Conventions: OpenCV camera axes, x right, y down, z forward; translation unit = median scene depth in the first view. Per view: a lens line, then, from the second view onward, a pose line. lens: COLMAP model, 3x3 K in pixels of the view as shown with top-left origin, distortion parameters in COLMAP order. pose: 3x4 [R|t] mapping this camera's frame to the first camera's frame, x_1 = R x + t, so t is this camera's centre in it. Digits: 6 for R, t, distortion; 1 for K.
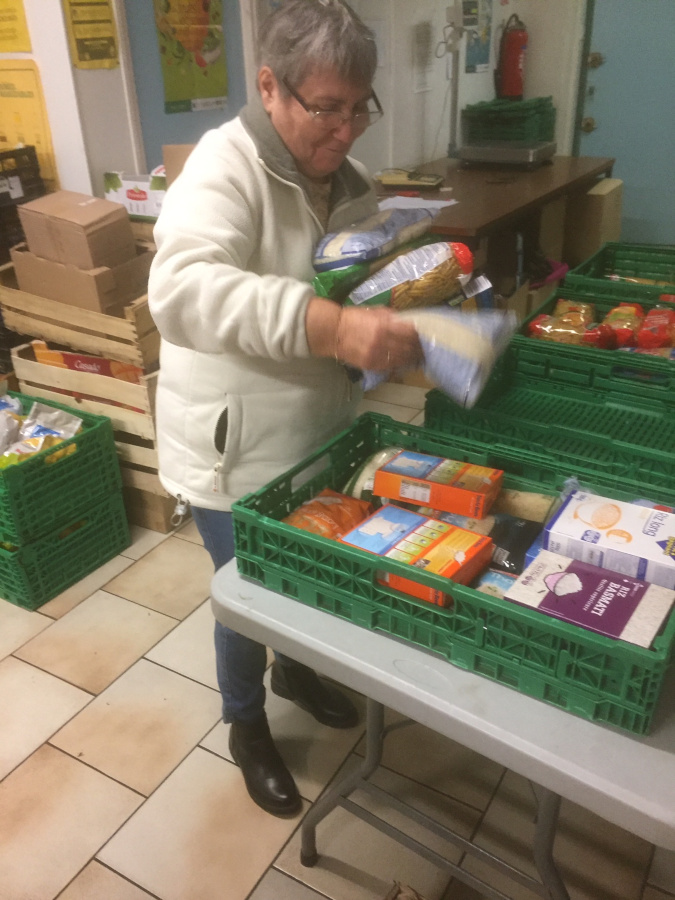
lens RADIAL K [[759.9, 0, 337.5], [0, 759.9, 450.0], [0, 0, 1]] dist [0.000903, 0.001829]
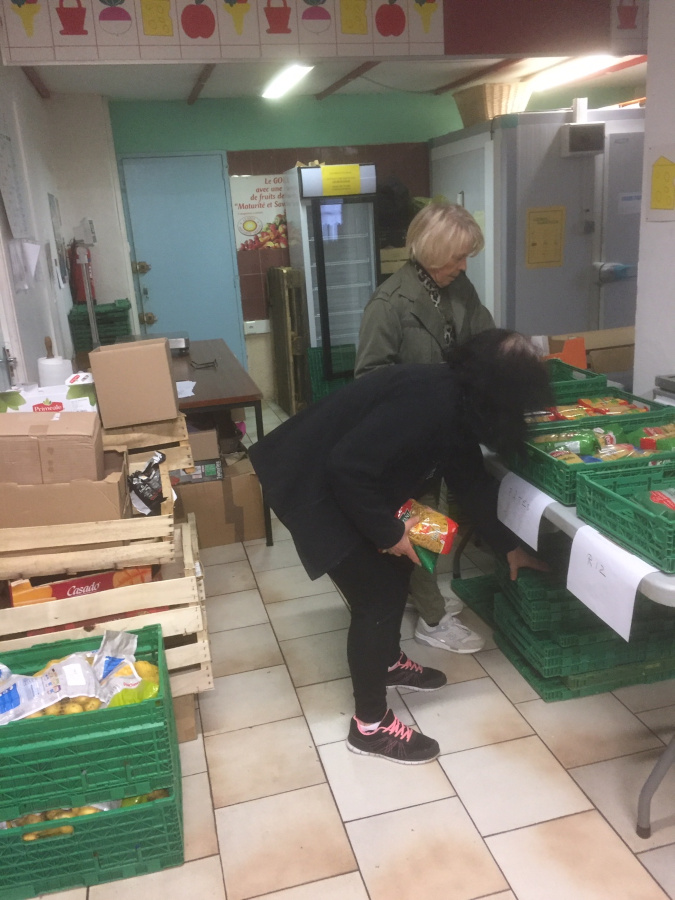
lens RADIAL K [[741.9, 0, 337.5], [0, 741.9, 450.0], [0, 0, 1]] dist [-0.000912, -0.000695]
pose [[0.723999, -0.222292, 0.653002, -0.651393], [0.371022, 0.923547, -0.096972, -0.066066], [-0.581522, 0.312486, 0.751123, 0.115407]]
